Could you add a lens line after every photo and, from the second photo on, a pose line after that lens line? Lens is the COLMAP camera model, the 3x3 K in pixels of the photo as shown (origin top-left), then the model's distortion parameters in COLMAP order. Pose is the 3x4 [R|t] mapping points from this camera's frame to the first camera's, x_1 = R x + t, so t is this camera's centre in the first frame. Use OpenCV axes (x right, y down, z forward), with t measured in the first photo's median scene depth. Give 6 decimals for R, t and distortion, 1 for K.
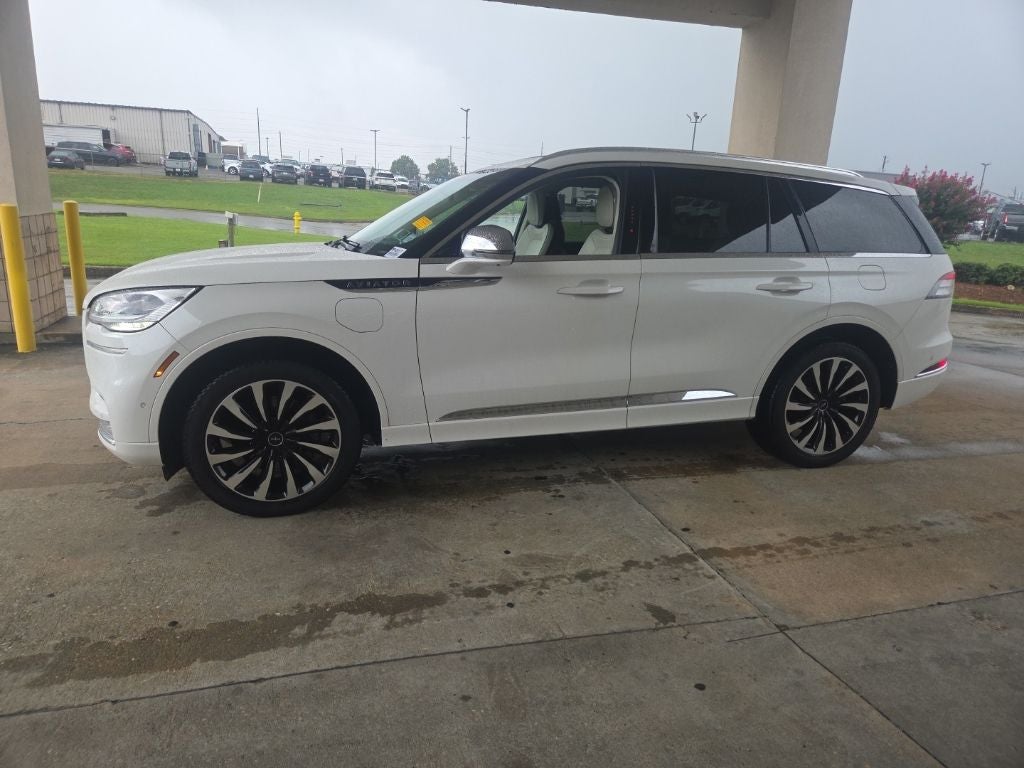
lens RADIAL K [[678.0, 0, 499.1], [0, 678.0, 378.0], [0, 0, 1]] dist [0.073489, -0.063310]
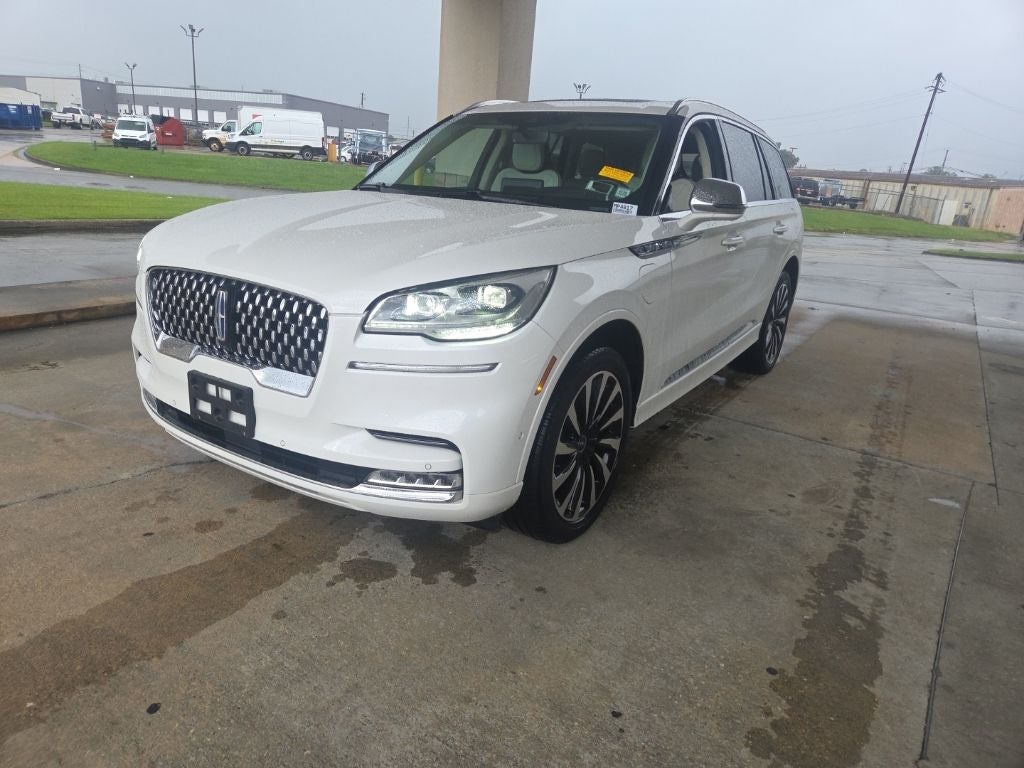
lens RADIAL K [[678.2, 0, 496.6], [0, 678.2, 372.2], [0, 0, 1]] dist [0.072319, -0.061521]
pose [[0.773916, -0.167439, 0.610753, -0.862275], [0.112010, 0.985401, 0.128216, -0.109291], [-0.623304, -0.030818, 0.781372, 0.407966]]
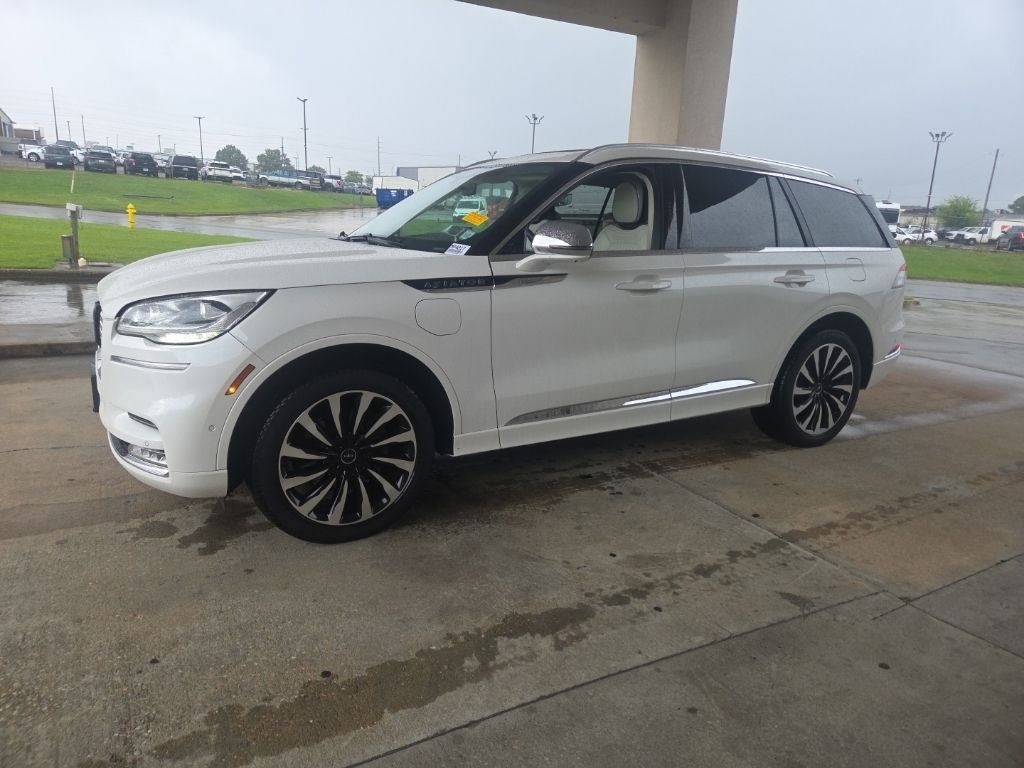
lens RADIAL K [[678.2, 0, 496.6], [0, 678.2, 372.2], [0, 0, 1]] dist [0.072319, -0.061521]
pose [[0.975075, -0.045086, 0.217248, -0.314522], [0.045552, 0.998958, 0.002868, -0.015093], [-0.217151, 0.007099, 0.976112, 0.069381]]
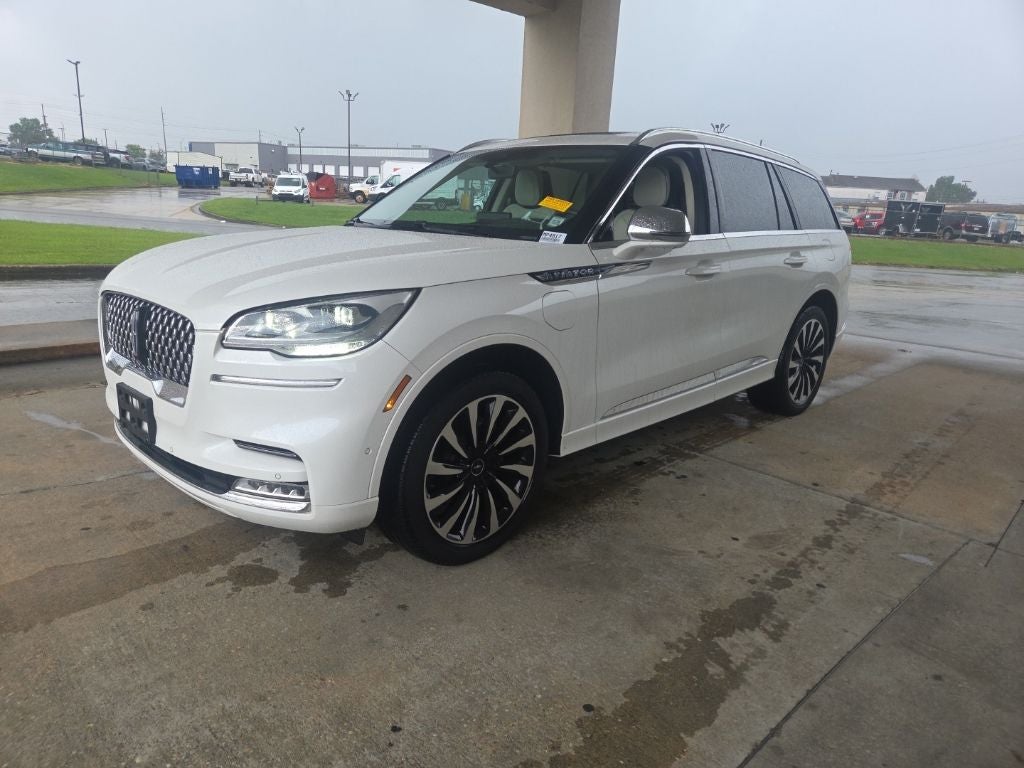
lens RADIAL K [[678.0, 0, 499.1], [0, 678.0, 378.0], [0, 0, 1]] dist [0.073489, -0.063310]
pose [[0.881984, -0.114618, 0.457129, -0.644068], [0.100649, 0.993407, 0.054890, -0.058925], [-0.460406, -0.002403, 0.887705, 0.244306]]
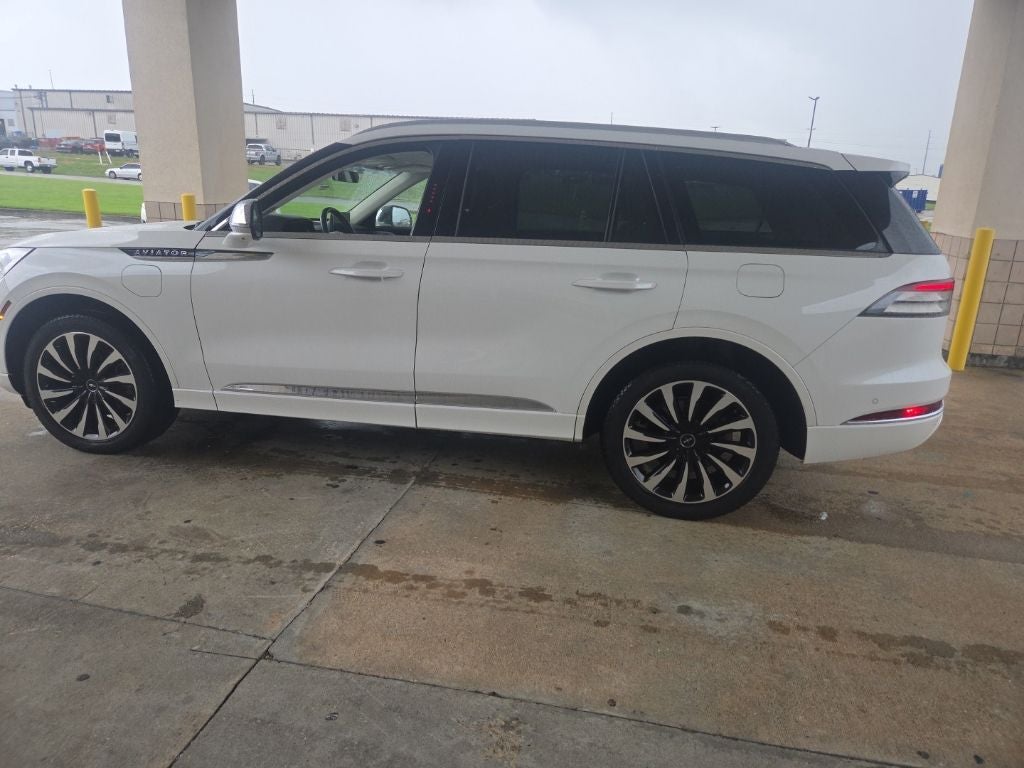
lens RADIAL K [[678.0, 0, 499.1], [0, 678.0, 378.0], [0, 0, 1]] dist [0.073489, -0.063310]
pose [[0.889128, 0.117371, -0.442352, 0.758995], [-0.117678, 0.992688, 0.026861, -0.032882], [0.442270, 0.028172, 0.896439, 0.254631]]
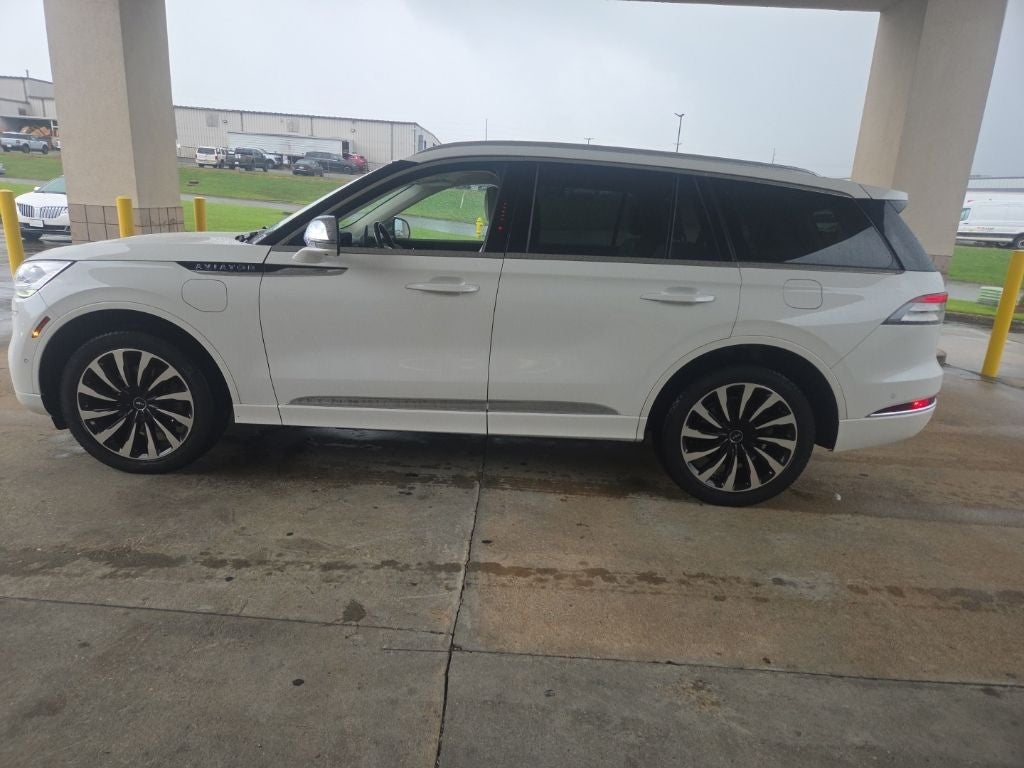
lens RADIAL K [[676.5, 0, 497.1], [0, 676.5, 396.9], [0, 0, 1]] dist [0.078329, -0.070680]
pose [[0.954197, 0.099022, -0.282317, 0.519010], [-0.094961, 0.995085, 0.028067, -0.007482], [0.283709, 0.000028, 0.958910, 0.091709]]
